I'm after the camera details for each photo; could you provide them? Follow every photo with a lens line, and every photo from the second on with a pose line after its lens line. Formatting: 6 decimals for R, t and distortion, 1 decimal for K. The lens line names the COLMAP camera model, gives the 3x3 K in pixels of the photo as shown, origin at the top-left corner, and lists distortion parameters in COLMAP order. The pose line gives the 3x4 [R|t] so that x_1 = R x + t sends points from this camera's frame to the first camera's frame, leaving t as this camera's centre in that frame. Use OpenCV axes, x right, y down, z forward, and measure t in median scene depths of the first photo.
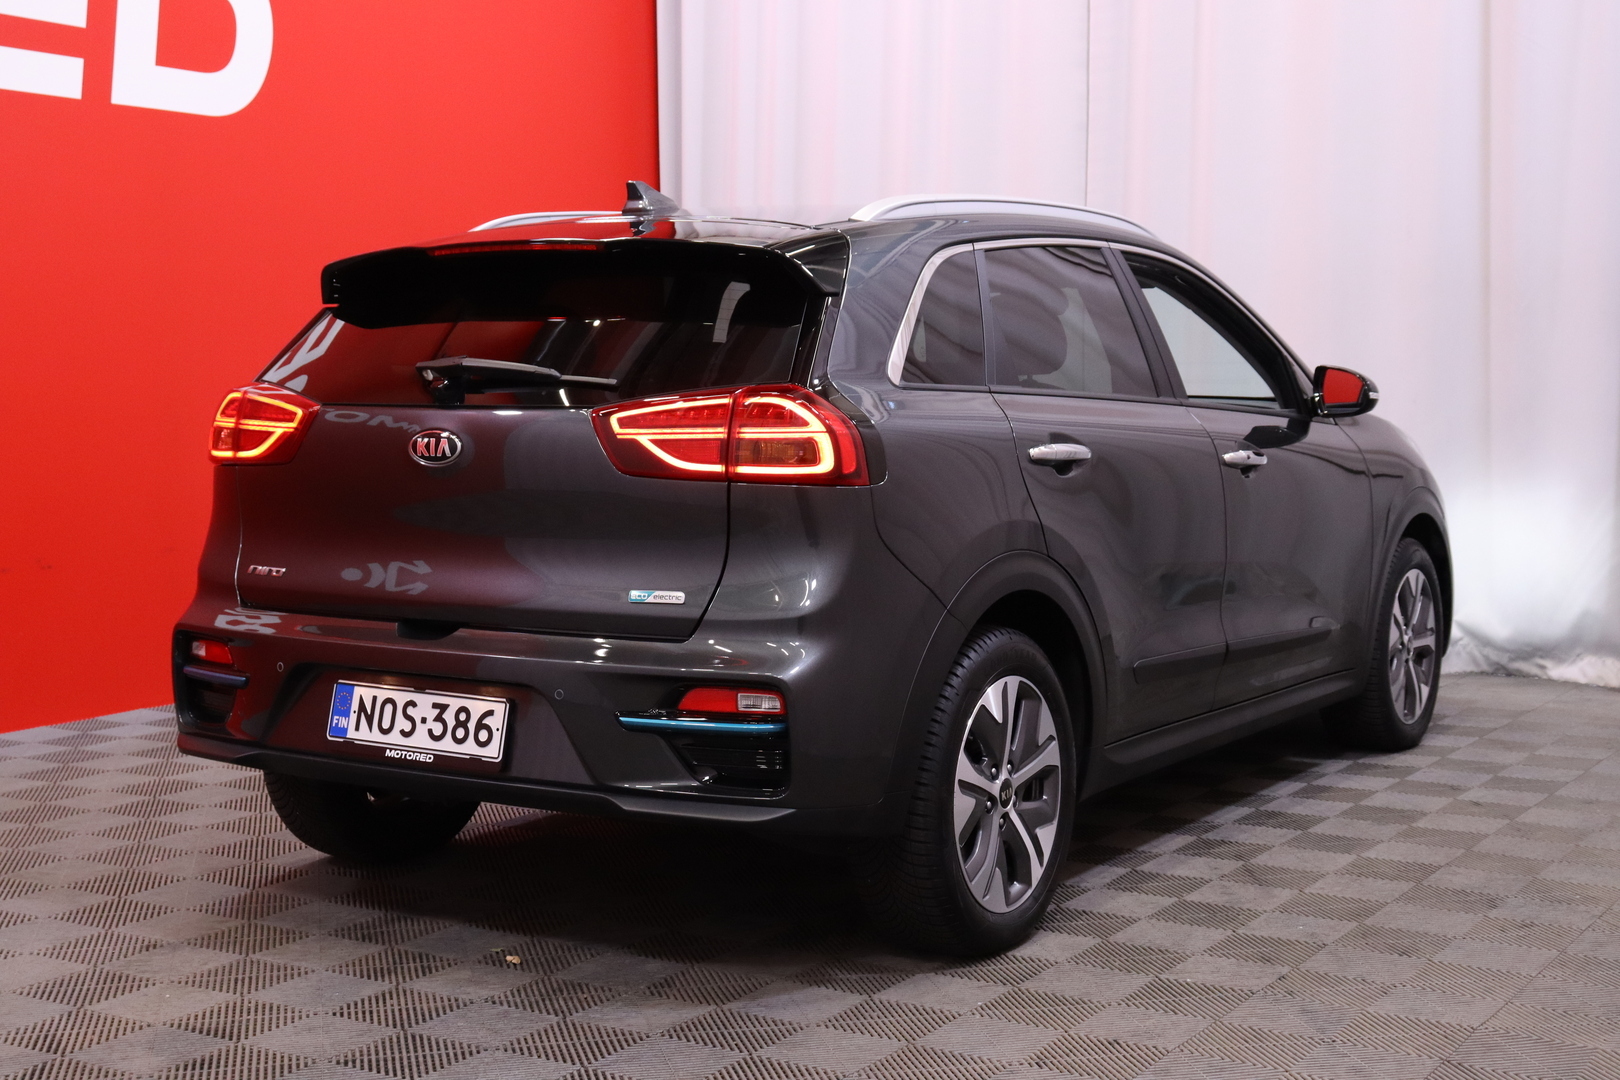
lens RADIAL K [[2199.0, 0, 810.0], [0, 2199.0, 540.0], [0, 0, 1]] dist [0.003927, 0.018495]
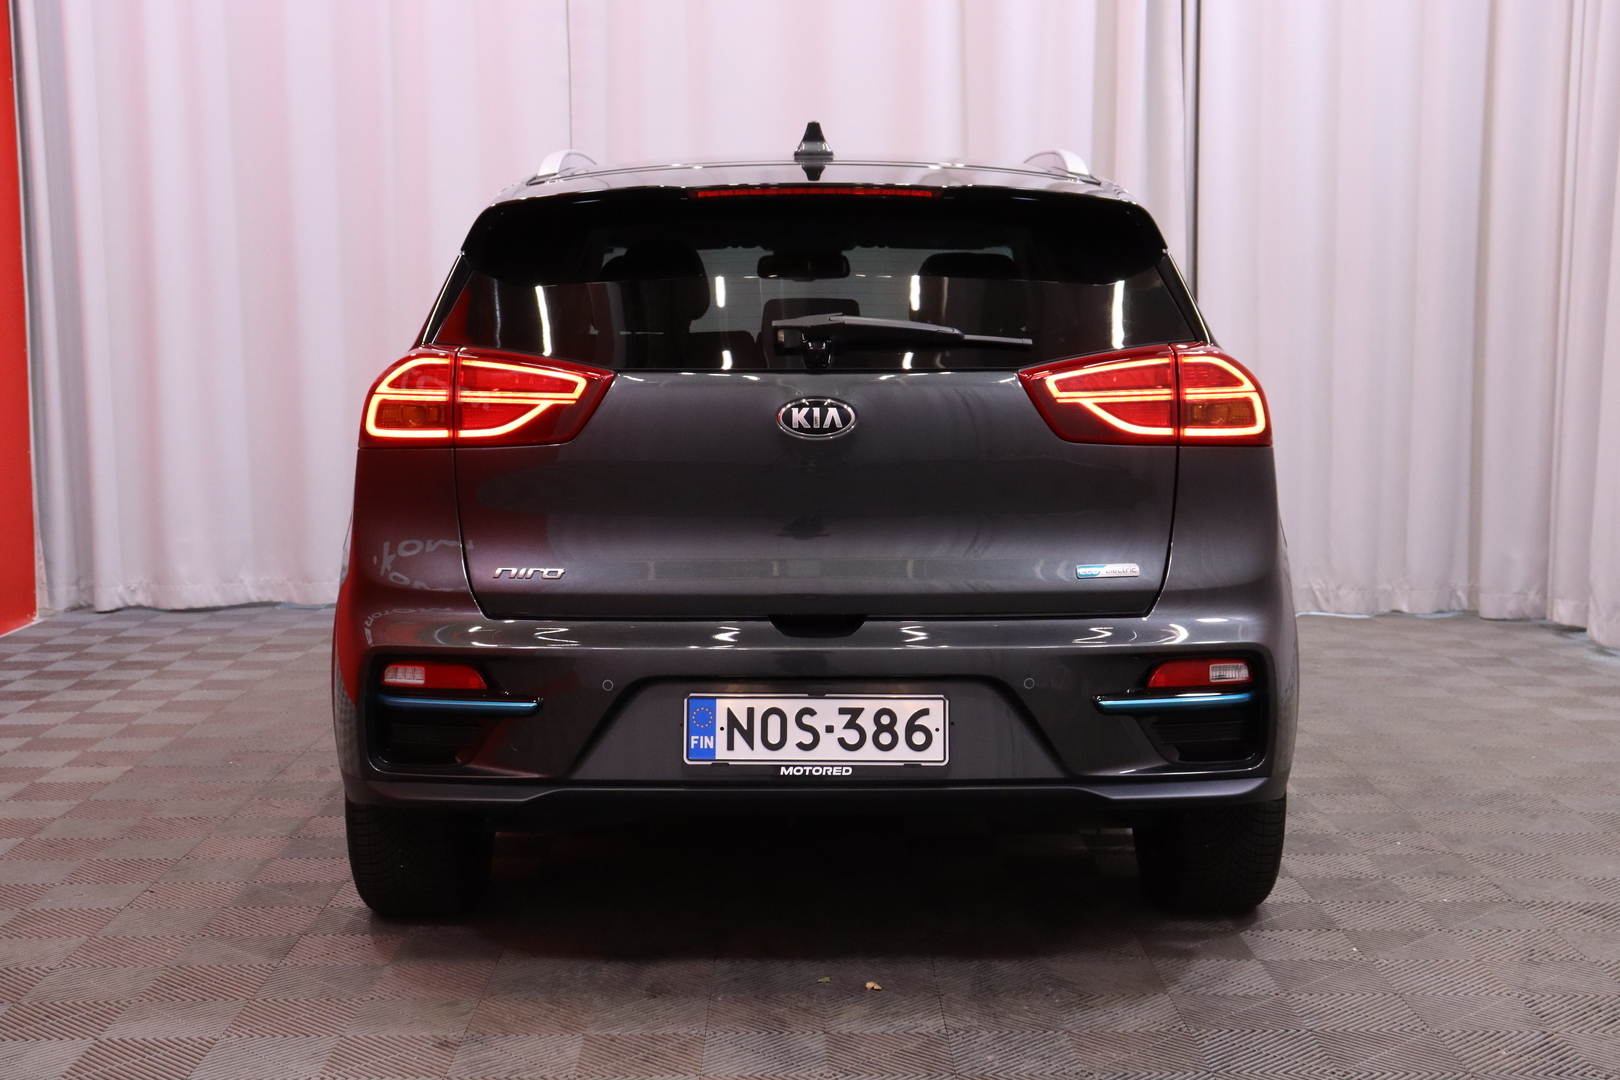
lens RADIAL K [[2199.0, 0, 810.0], [0, 2199.0, 540.0], [0, 0, 1]] dist [0.003927, 0.018495]
pose [[0.843490, -0.051893, 0.534632, -0.648393], [0.044451, 0.998652, 0.026802, -0.017201], [-0.535302, 0.001158, 0.844660, 0.263767]]
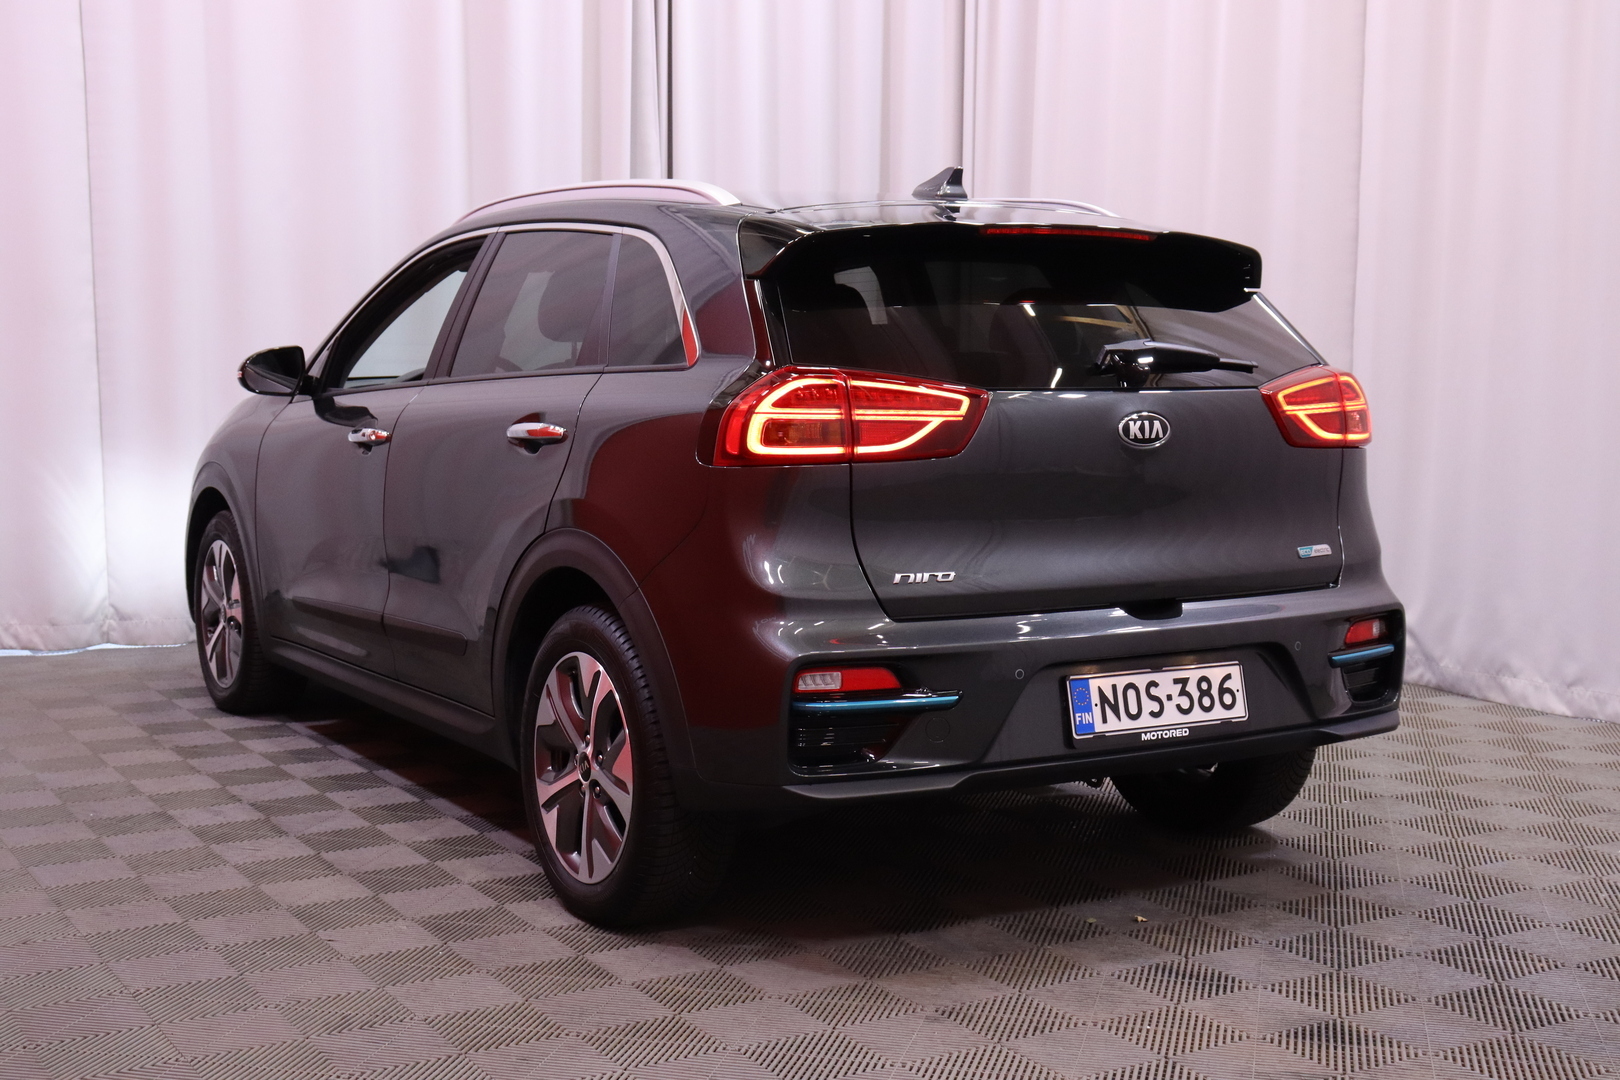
lens RADIAL K [[2132.4, 0, 810.0], [0, 2132.4, 540.0], [0, 0, 1]] dist [-0.203819, 0.945867]
pose [[0.454508, -0.079988, 0.887144, -1.118208], [0.069107, 0.996124, 0.054409, -0.055646], [-0.888058, 0.036579, 0.458274, 0.696586]]
